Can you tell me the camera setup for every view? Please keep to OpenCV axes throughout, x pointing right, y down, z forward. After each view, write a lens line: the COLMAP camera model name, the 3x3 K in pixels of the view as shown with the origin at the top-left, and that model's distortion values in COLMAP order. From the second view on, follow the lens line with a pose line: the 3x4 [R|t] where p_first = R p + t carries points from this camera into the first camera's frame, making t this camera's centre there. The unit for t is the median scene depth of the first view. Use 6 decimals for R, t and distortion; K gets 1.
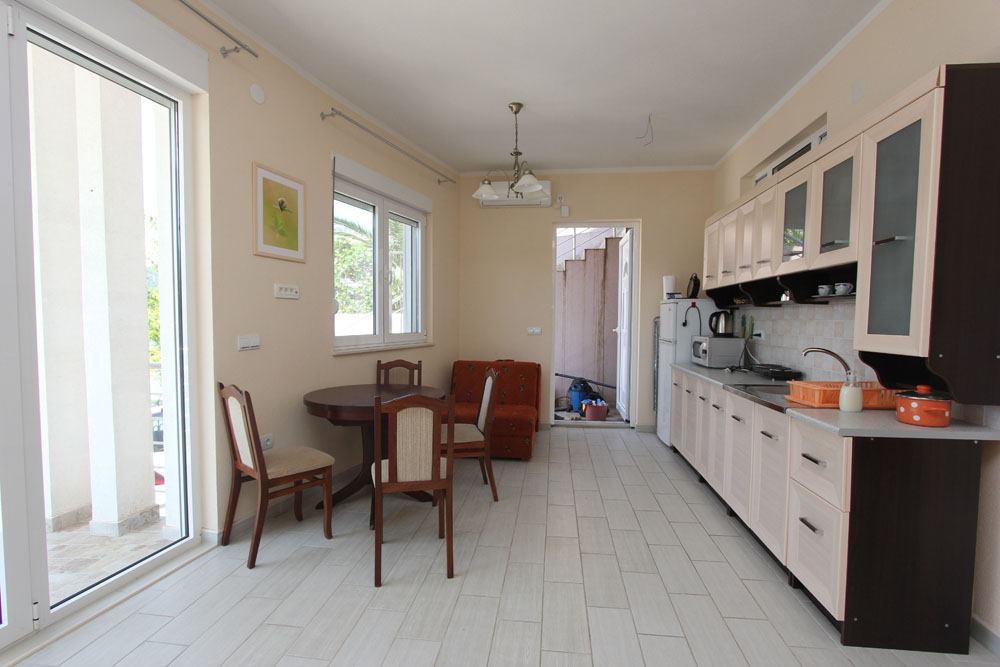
lens RADIAL K [[460.7, 0, 497.2], [0, 460.7, 341.6], [0, 0, 1]] dist [-0.025153, 0.003654]
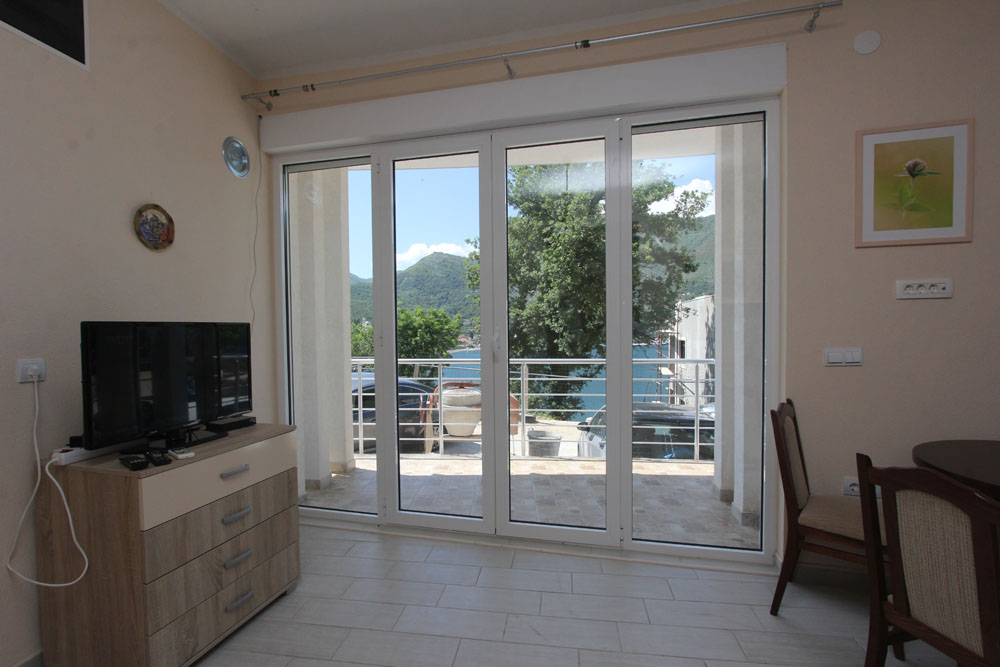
lens RADIAL K [[460.7, 0, 497.2], [0, 460.7, 341.6], [0, 0, 1]] dist [-0.025153, 0.003654]
pose [[-0.024244, 0.023075, -0.999440, 0.201944], [-0.038439, 0.998973, 0.023997, -0.015540], [0.998967, 0.039000, -0.023333, 0.289488]]
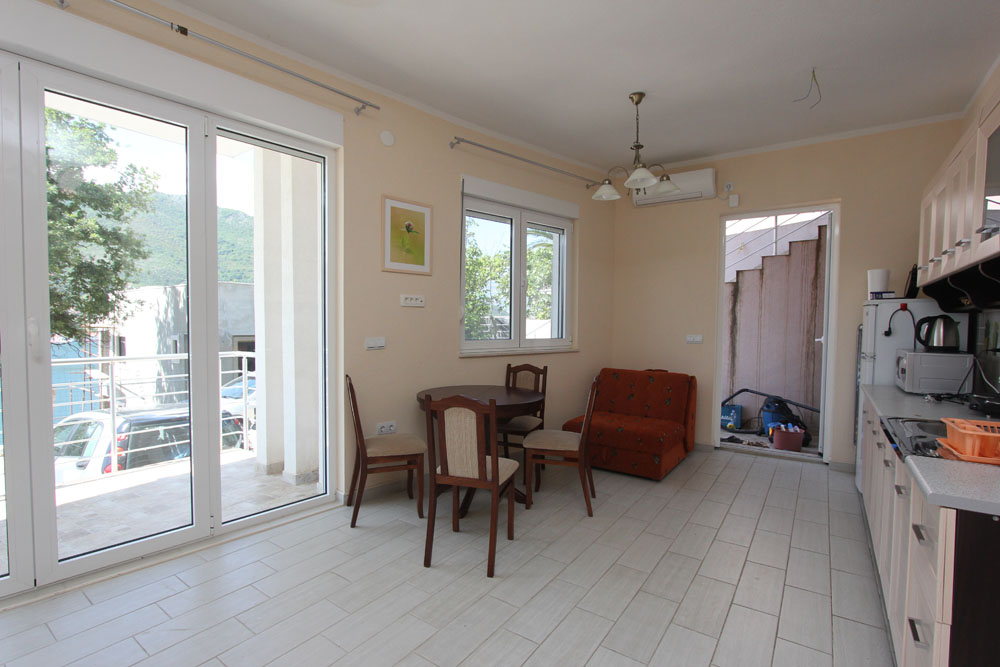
lens RADIAL K [[460.7, 0, 497.2], [0, 460.7, 341.6], [0, 0, 1]] dist [-0.025153, 0.003654]
pose [[0.879052, 0.020710, -0.476276, 0.232929], [-0.026901, 0.999619, -0.006184, -0.003057], [0.475966, 0.018248, 0.879274, 0.056573]]
